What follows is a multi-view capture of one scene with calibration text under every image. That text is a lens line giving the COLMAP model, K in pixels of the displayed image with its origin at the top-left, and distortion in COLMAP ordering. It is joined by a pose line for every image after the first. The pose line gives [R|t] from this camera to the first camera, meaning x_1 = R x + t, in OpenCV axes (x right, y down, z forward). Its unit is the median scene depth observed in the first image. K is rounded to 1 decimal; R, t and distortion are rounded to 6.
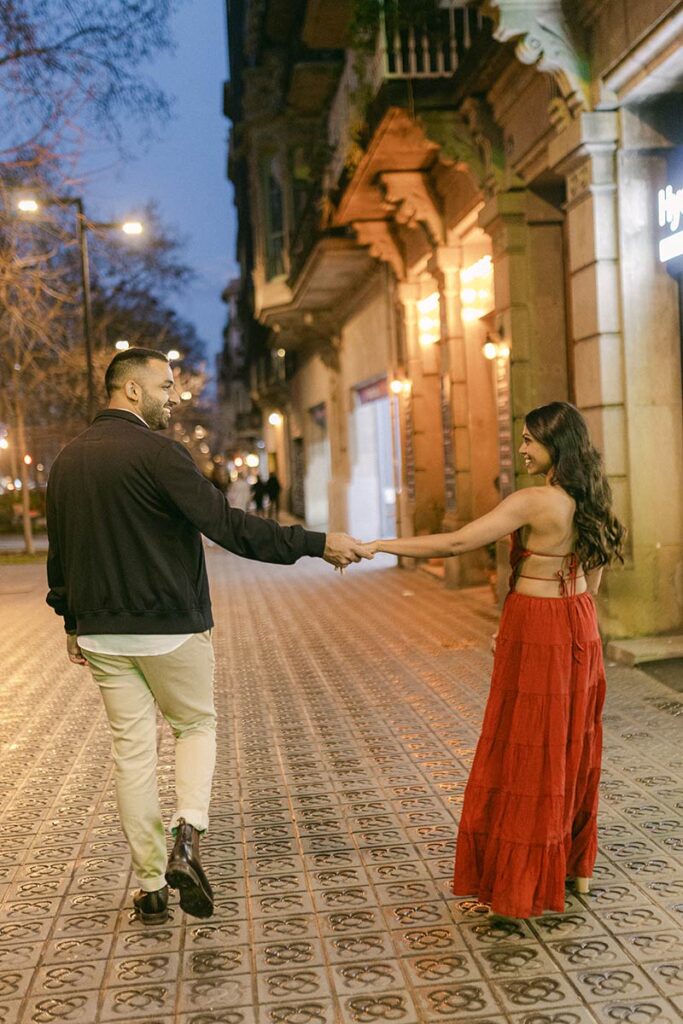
lens RADIAL K [[1471.8, 0, 342.5], [0, 1471.8, 573.7], [0, 0, 1]] dist [0.002846, -0.019442]
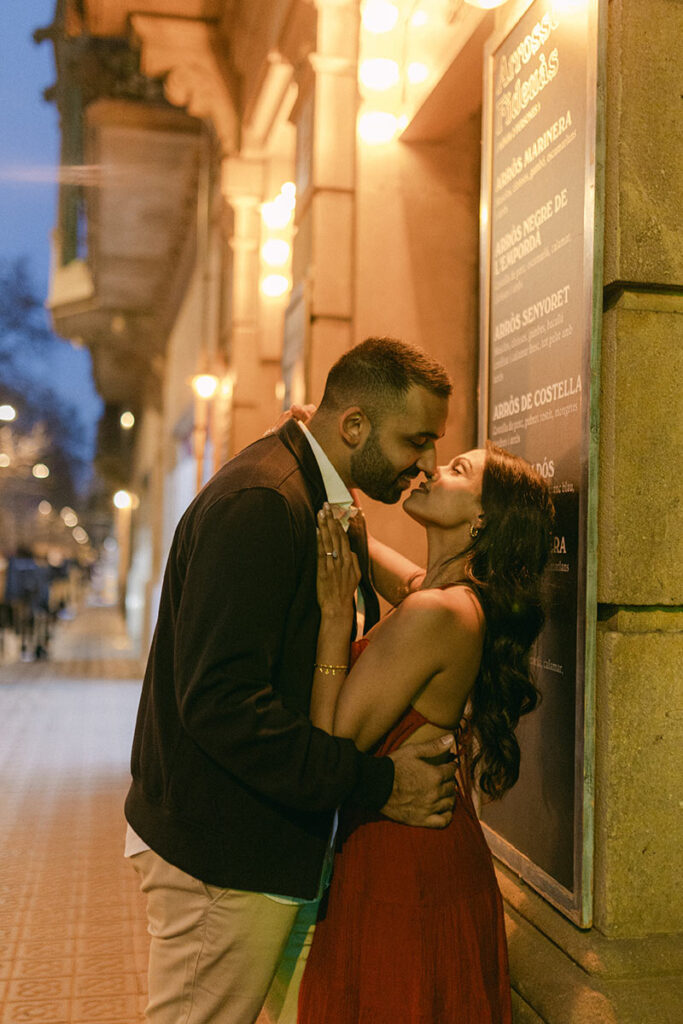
lens RADIAL K [[1471.8, 0, 342.5], [0, 1471.8, 573.7], [0, 0, 1]] dist [0.002846, -0.019442]
pose [[0.994230, 0.075004, 0.076685, 0.049449], [-0.069231, 0.994750, -0.075359, -0.038014], [-0.081935, 0.069616, 0.994203, 0.552433]]
